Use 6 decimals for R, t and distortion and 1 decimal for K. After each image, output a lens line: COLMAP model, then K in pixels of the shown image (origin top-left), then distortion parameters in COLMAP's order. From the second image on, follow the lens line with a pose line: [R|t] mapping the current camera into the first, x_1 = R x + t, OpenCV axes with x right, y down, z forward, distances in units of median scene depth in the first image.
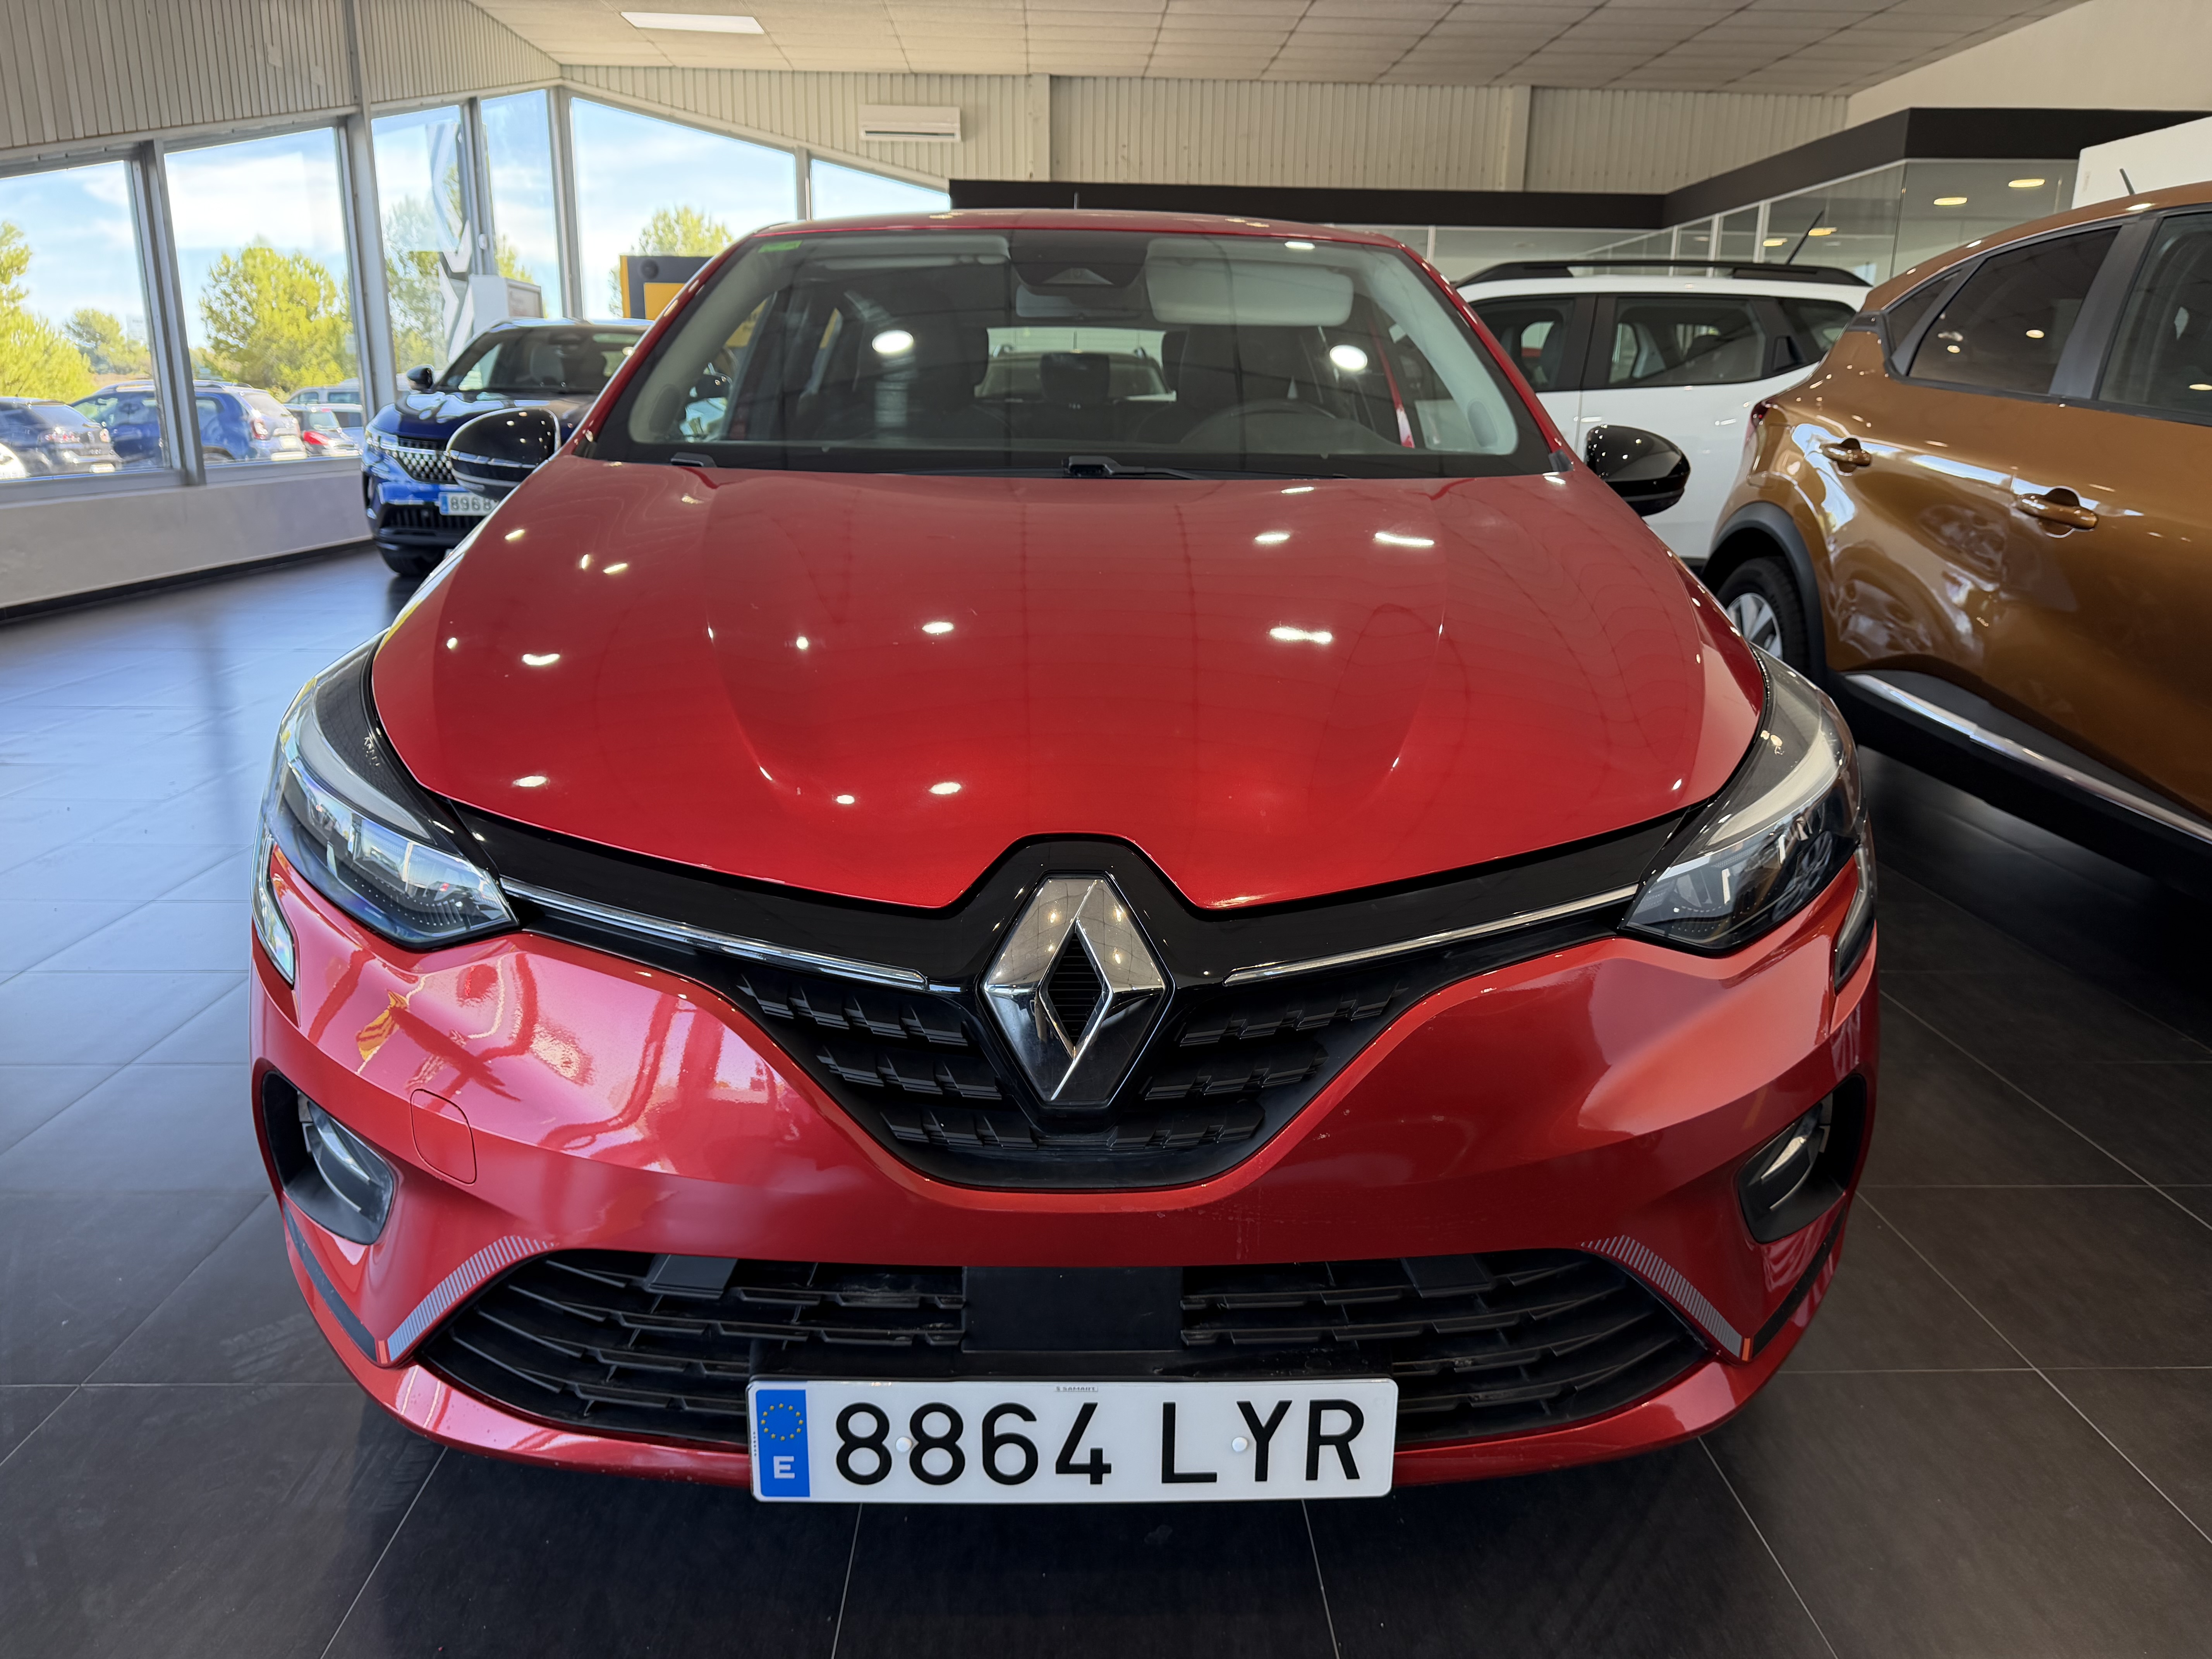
lens RADIAL K [[1562.2, 0, 1105.9], [0, 1562.2, 773.6], [0, 0, 1]] dist [0.007967, 0.004474]
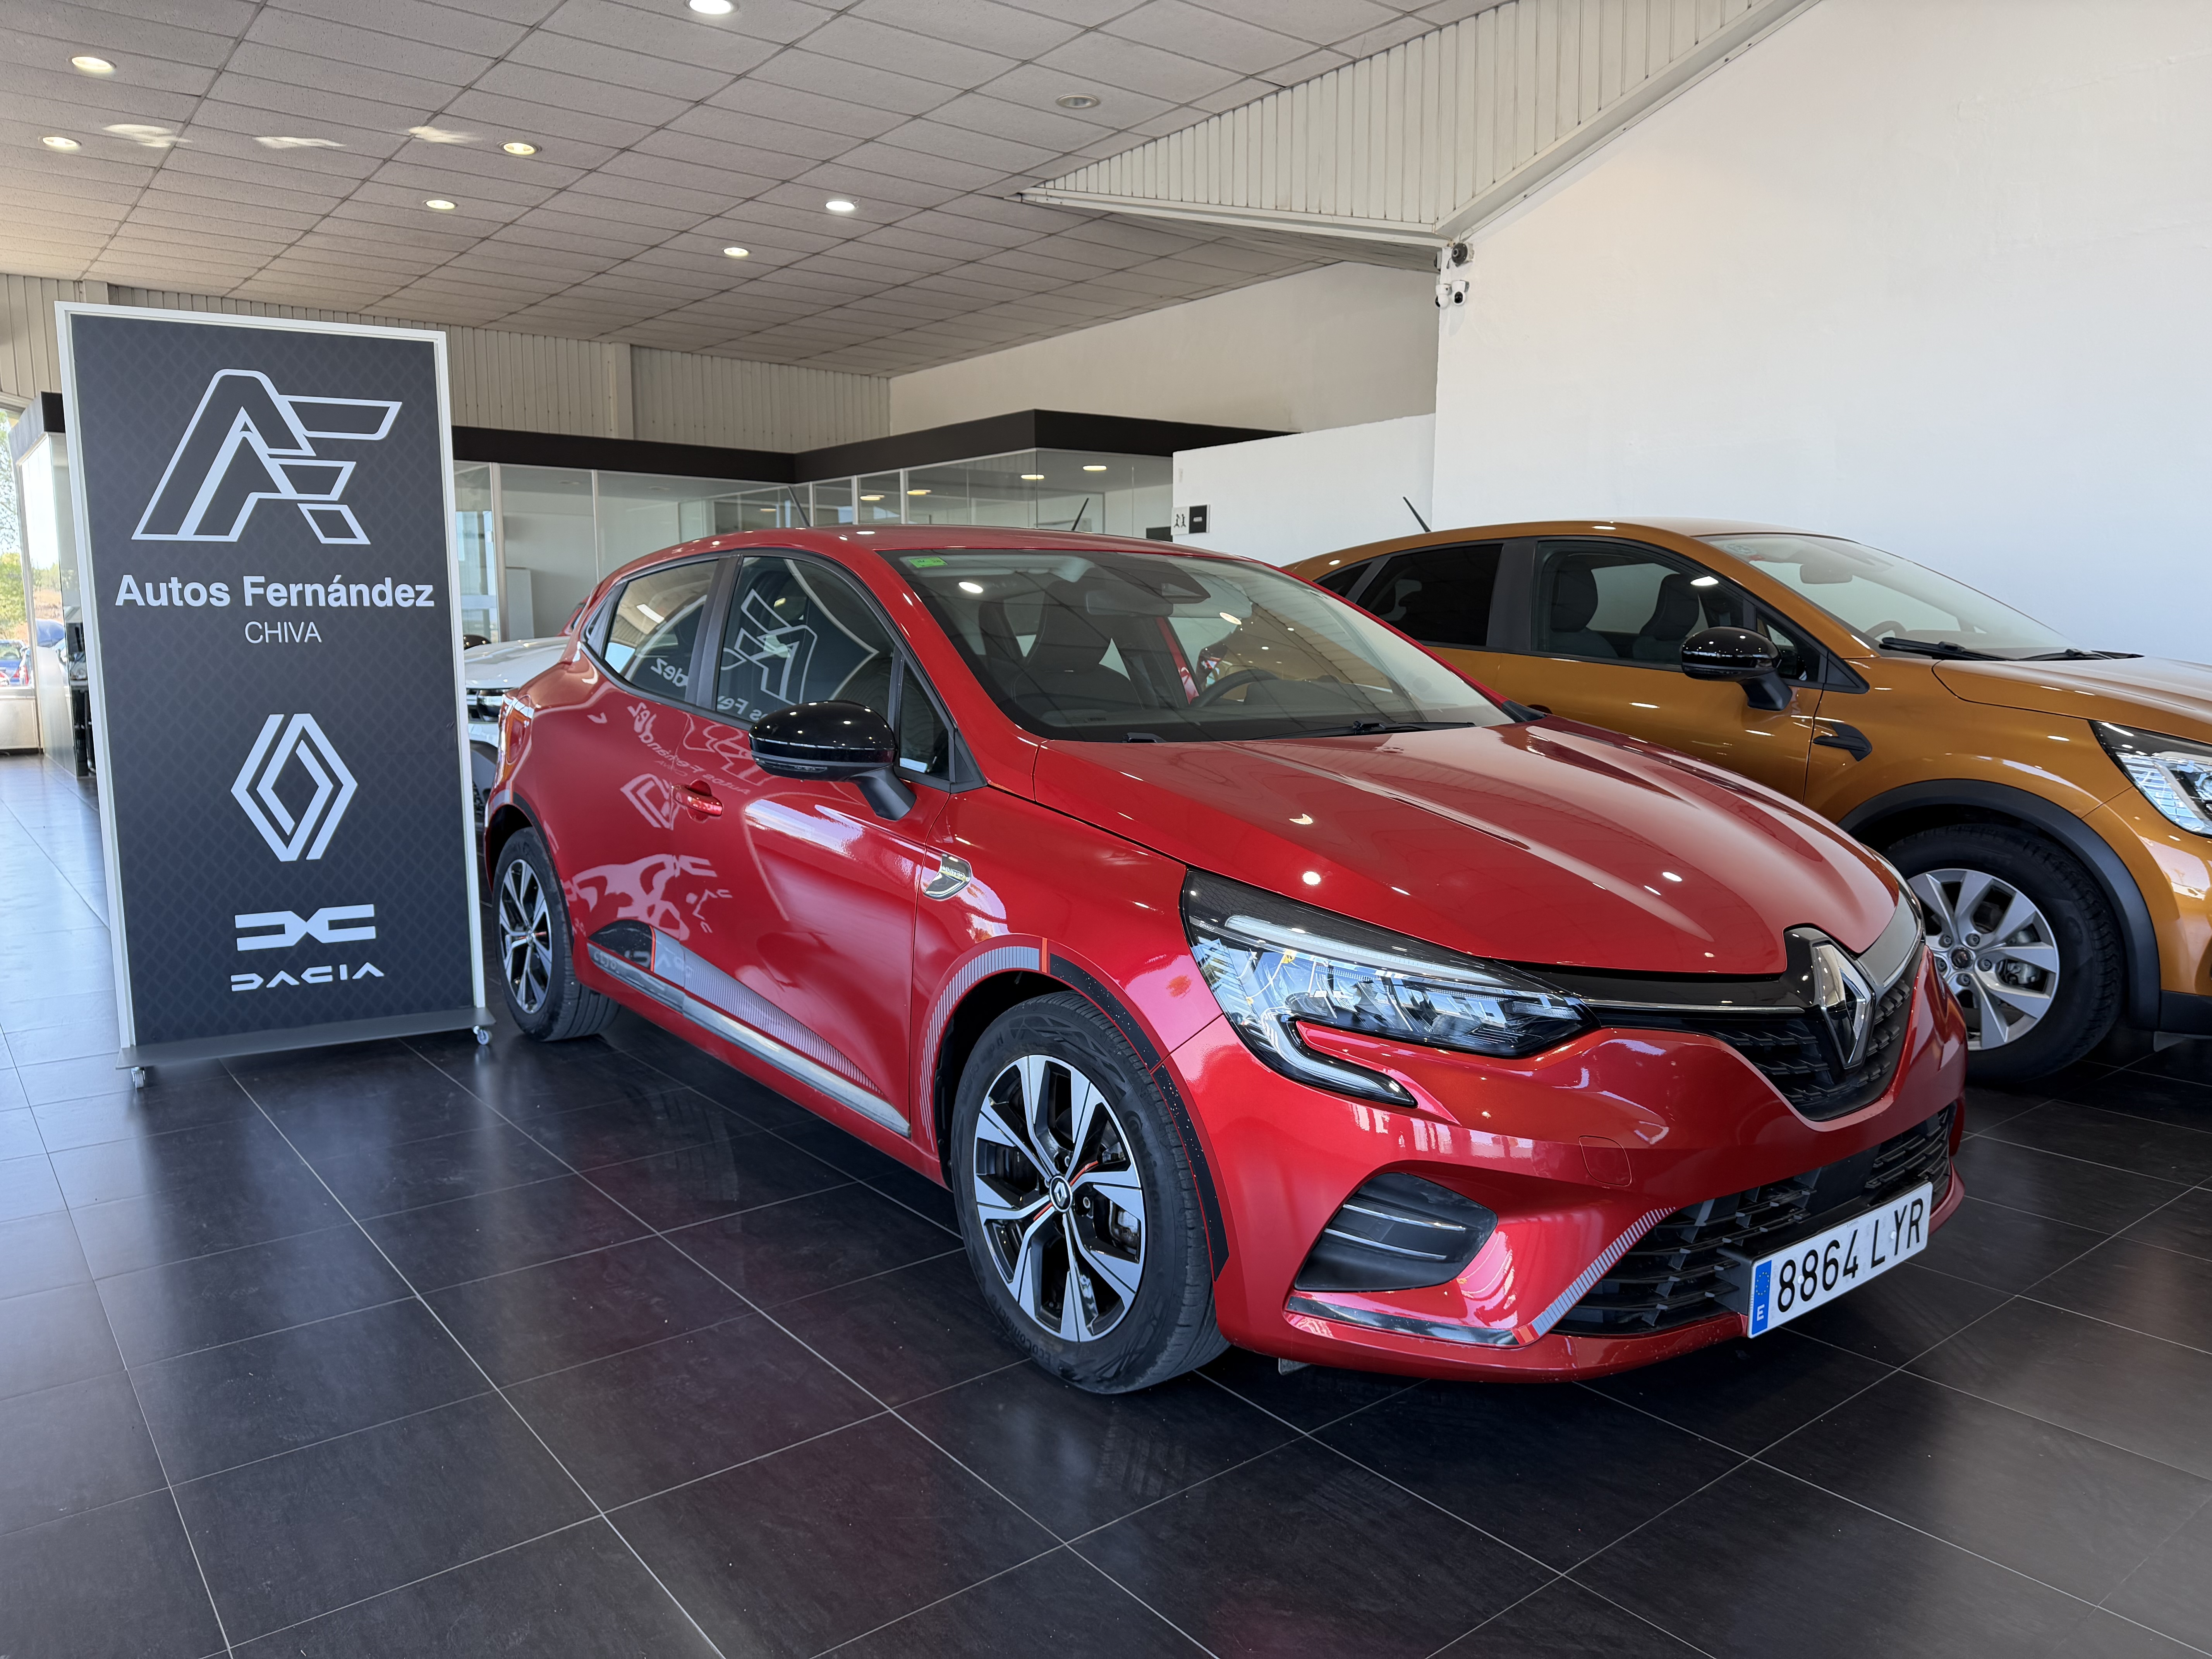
lens RADIAL K [[1563.6, 0, 1106.0], [0, 1563.6, 829.5], [0, 0, 1]] dist [0.005072, 0.000116]
pose [[0.801359, -0.089727, 0.591416, -0.230042], [0.149962, 0.987248, -0.053415, -0.012615], [-0.579082, 0.131494, 0.804595, -0.004357]]
